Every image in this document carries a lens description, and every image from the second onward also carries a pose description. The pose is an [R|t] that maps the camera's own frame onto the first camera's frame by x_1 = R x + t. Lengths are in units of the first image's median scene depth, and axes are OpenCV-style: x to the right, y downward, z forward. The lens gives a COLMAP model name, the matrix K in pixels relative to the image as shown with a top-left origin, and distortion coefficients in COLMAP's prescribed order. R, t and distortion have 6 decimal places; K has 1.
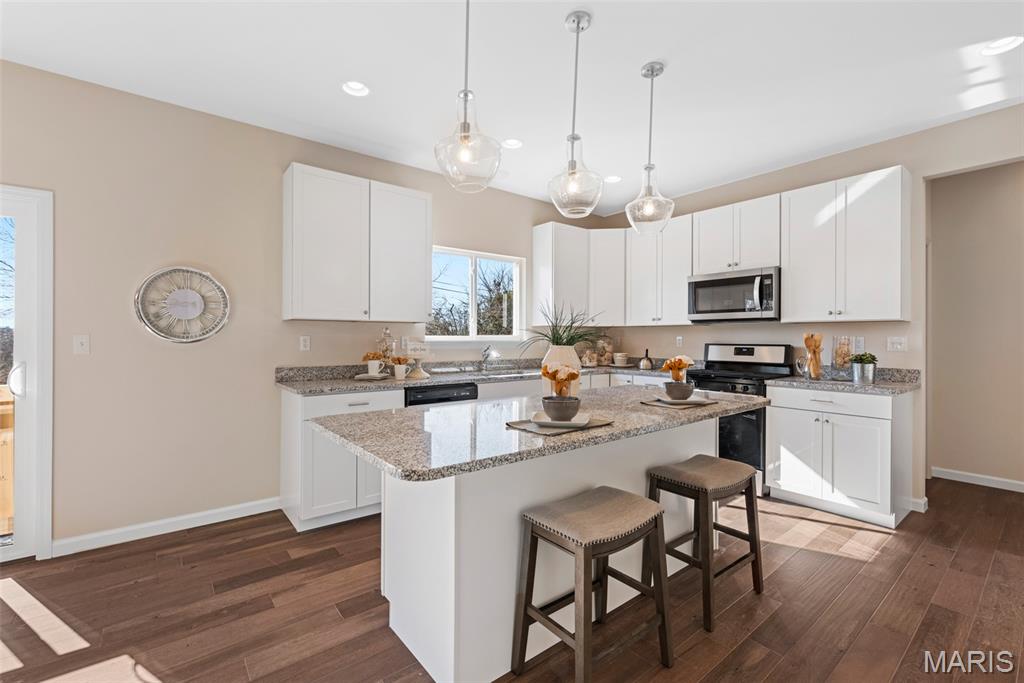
lens RADIAL K [[442.3, 0, 502.8], [0, 442.3, 339.6], [0, 0, 1]] dist [0.002224, -0.000078]
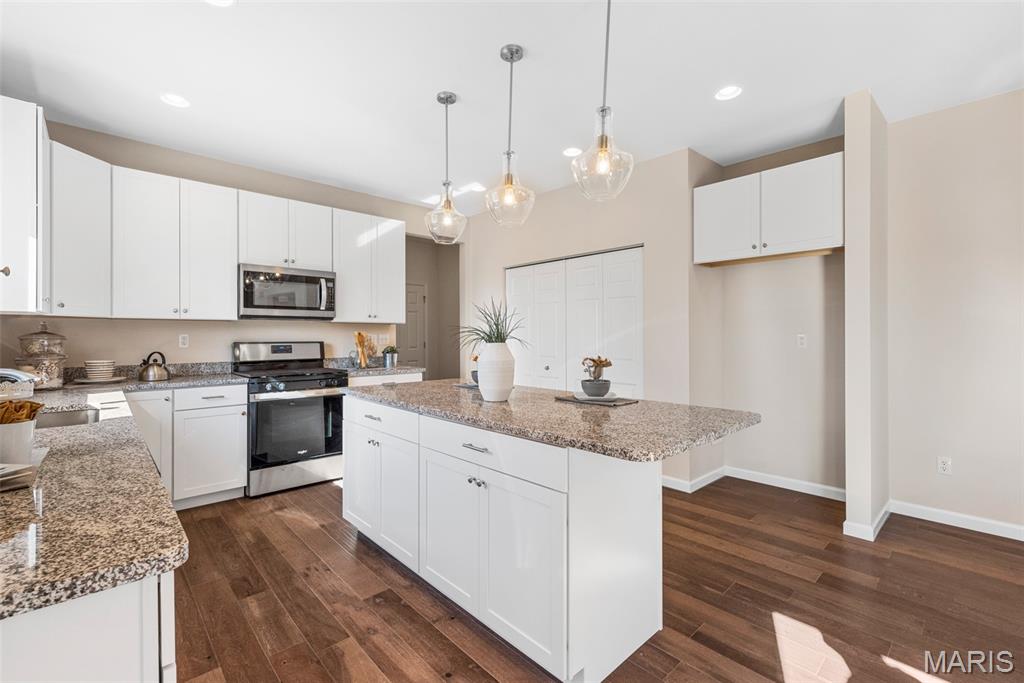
lens RADIAL K [[442.3, 0, 502.2], [0, 442.3, 340.7], [0, 0, 1]] dist [0.002224, -0.000078]
pose [[-0.082292, -0.014135, 0.996508, -0.483902], [0.005341, 0.999879, 0.014623, -0.004288], [-0.996594, 0.006526, -0.082207, 0.593002]]
